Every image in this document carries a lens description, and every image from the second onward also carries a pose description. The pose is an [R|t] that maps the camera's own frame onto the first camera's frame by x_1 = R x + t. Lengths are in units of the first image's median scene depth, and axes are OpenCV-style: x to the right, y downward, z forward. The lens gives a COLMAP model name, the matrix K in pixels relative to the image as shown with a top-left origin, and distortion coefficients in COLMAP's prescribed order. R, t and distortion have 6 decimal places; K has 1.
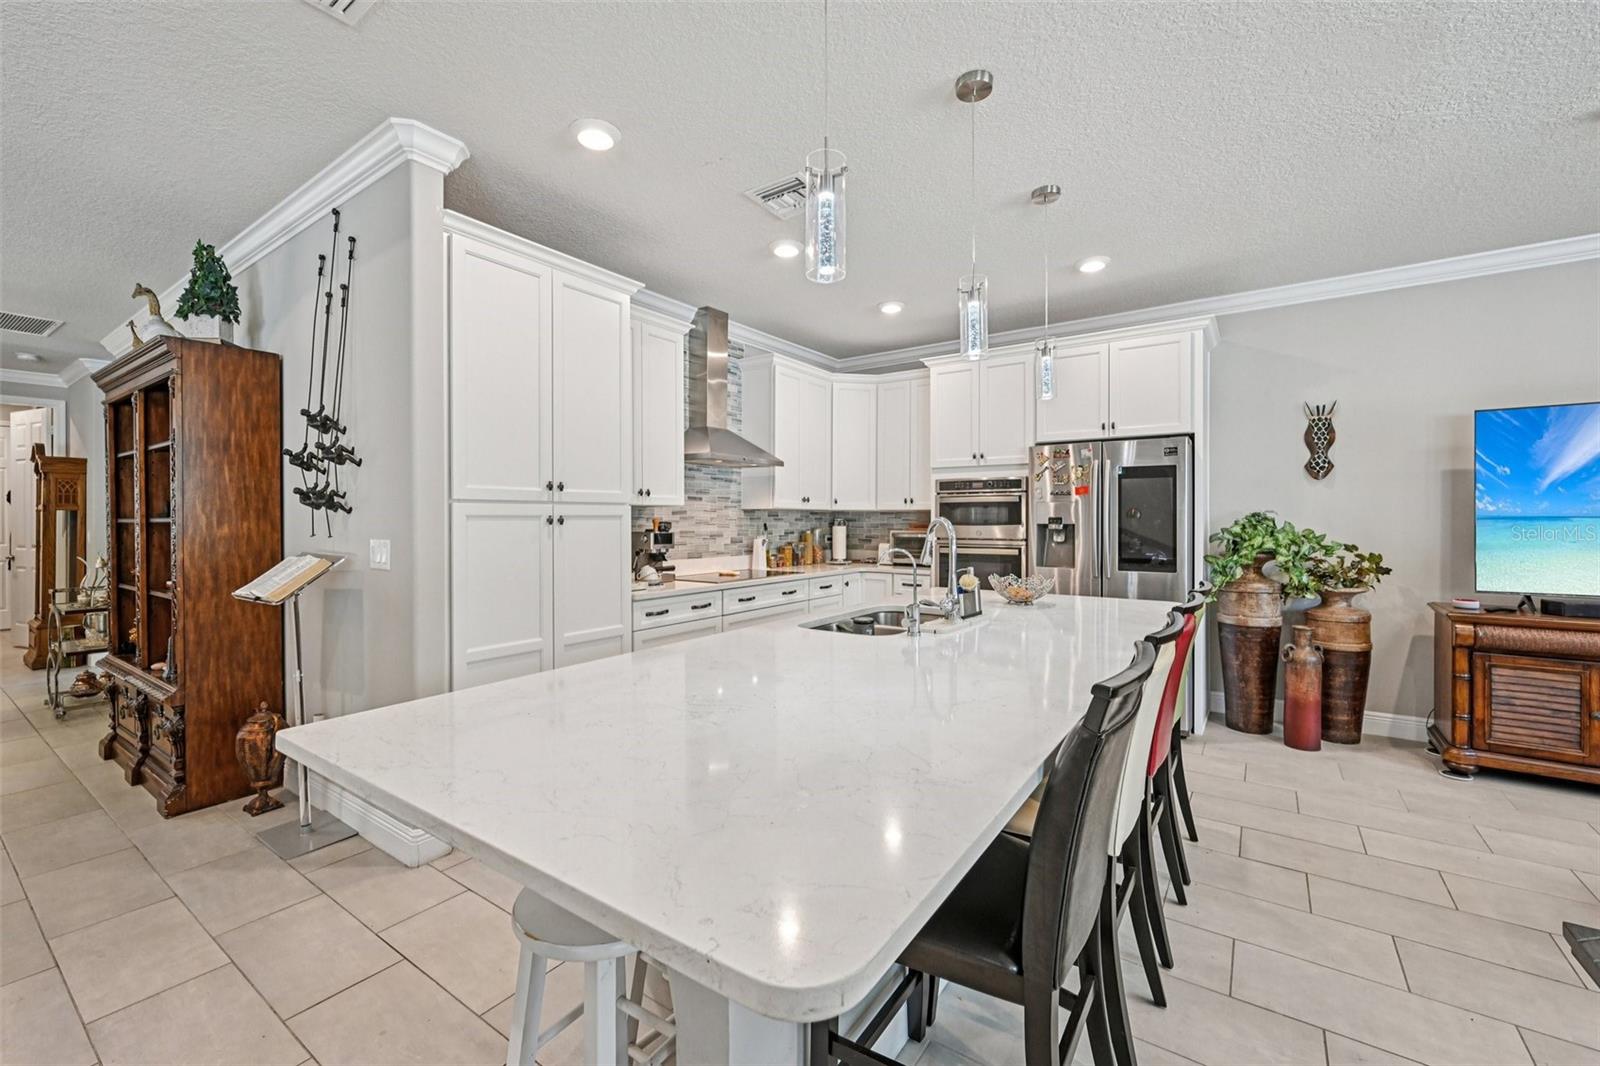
lens RADIAL K [[661.8, 0, 798.5], [0, 661.8, 520.1], [0, 0, 1]] dist [0.001140, 0.000584]
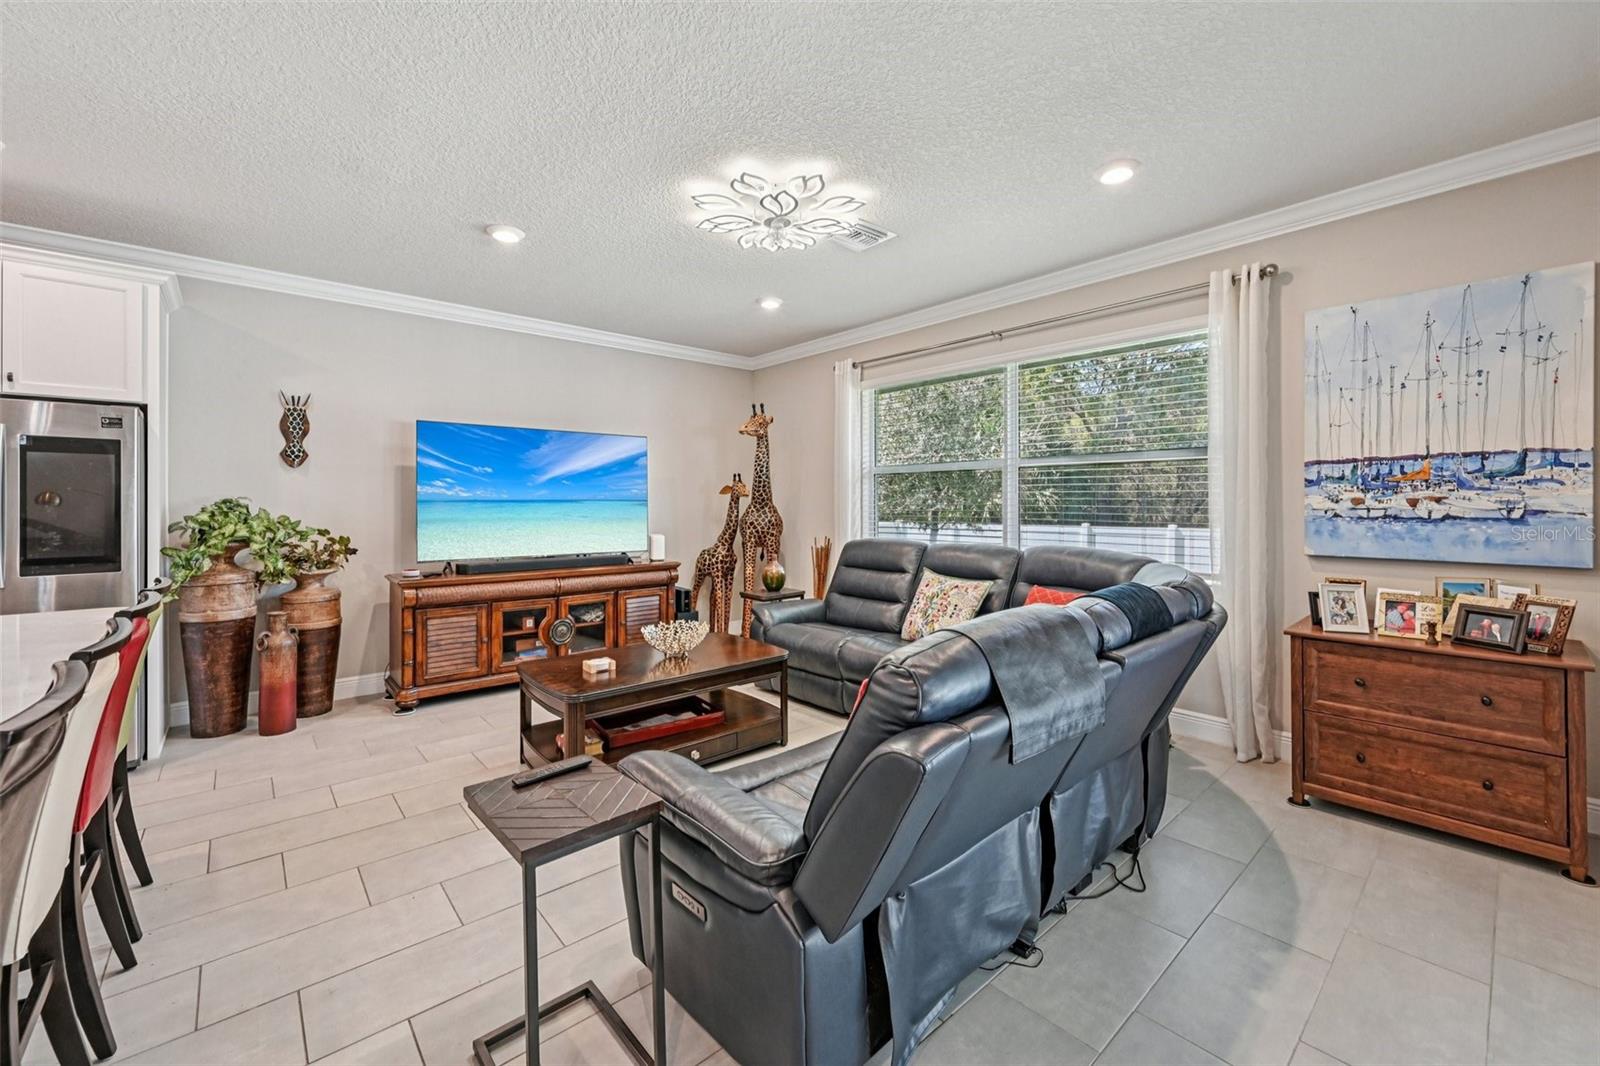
lens RADIAL K [[638.6, 0, 802.2], [0, 638.6, 504.2], [0, 0, 1]] dist [-0.003442, 0.000403]
pose [[0.230082, 0.001584, 0.973170, -0.001875], [0.002576, 0.999994, -0.002237, 0.000256], [-0.973168, 0.003021, 0.230077, -0.003101]]
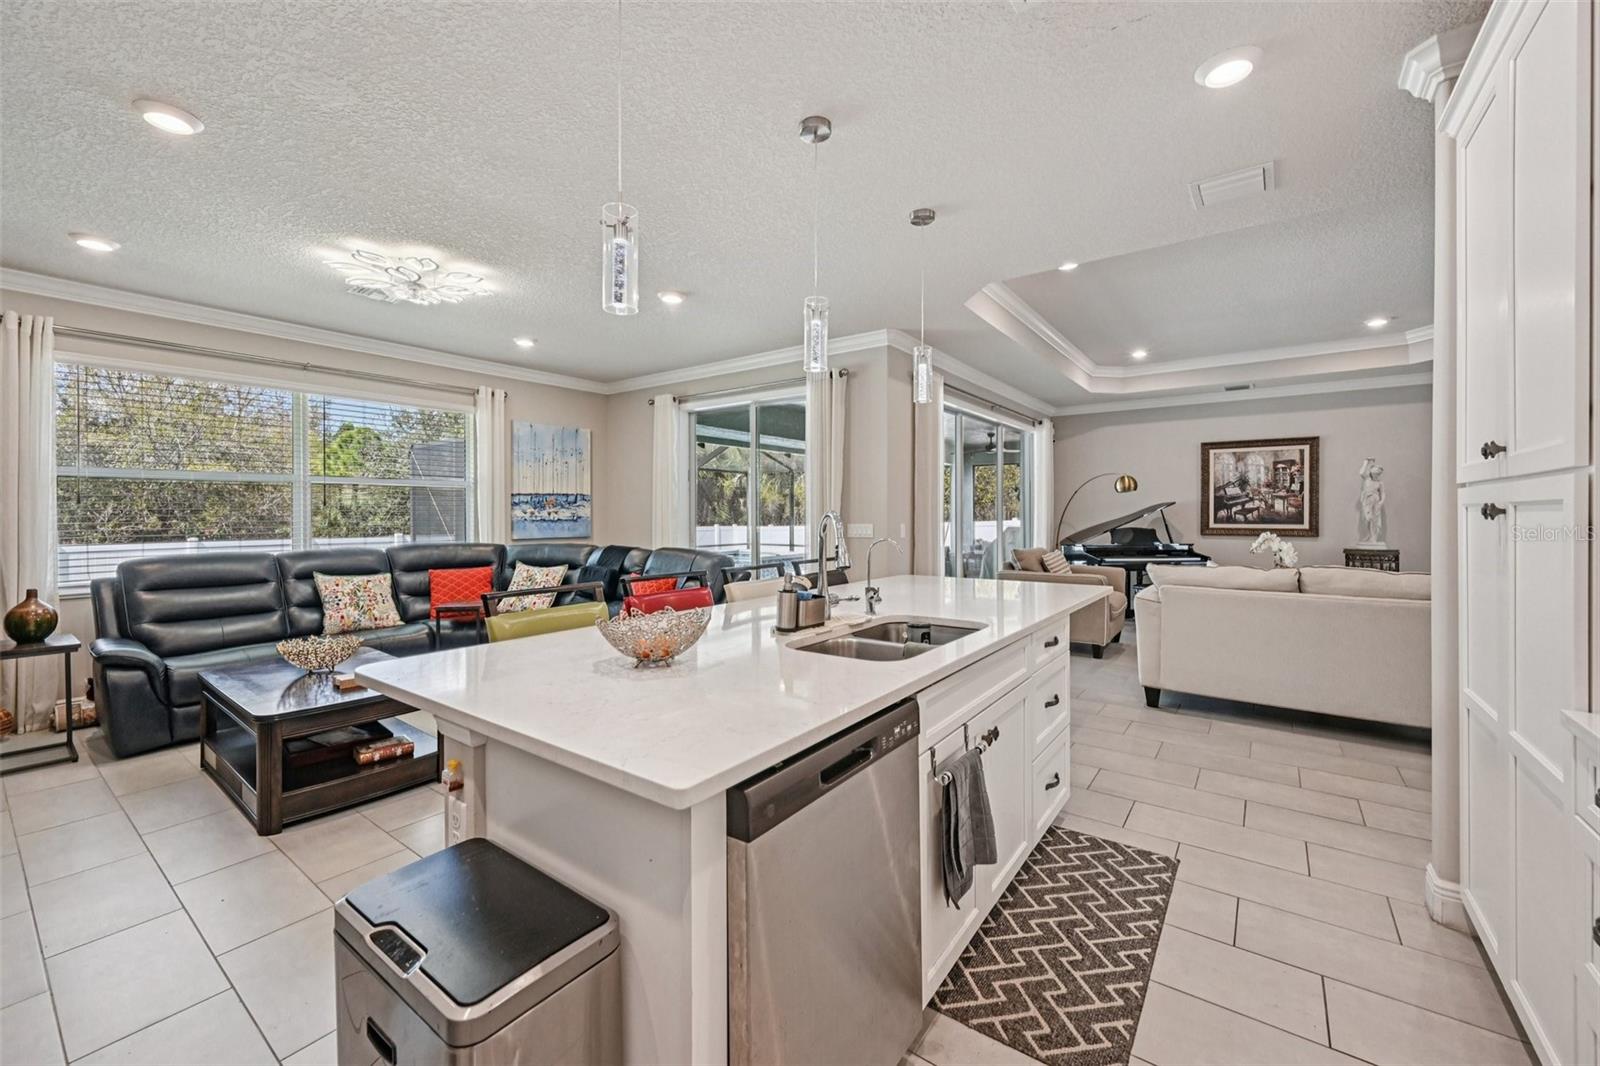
lens RADIAL K [[638.6, 0, 796.7], [0, 638.6, 516.4], [0, 0, 1]] dist [-0.003442, 0.000403]
pose [[-0.999830, 0.005189, 0.017718, 0.173838], [0.005260, 0.999978, 0.003969, 0.002608], [-0.017697, 0.004061, -0.999835, 1.183497]]
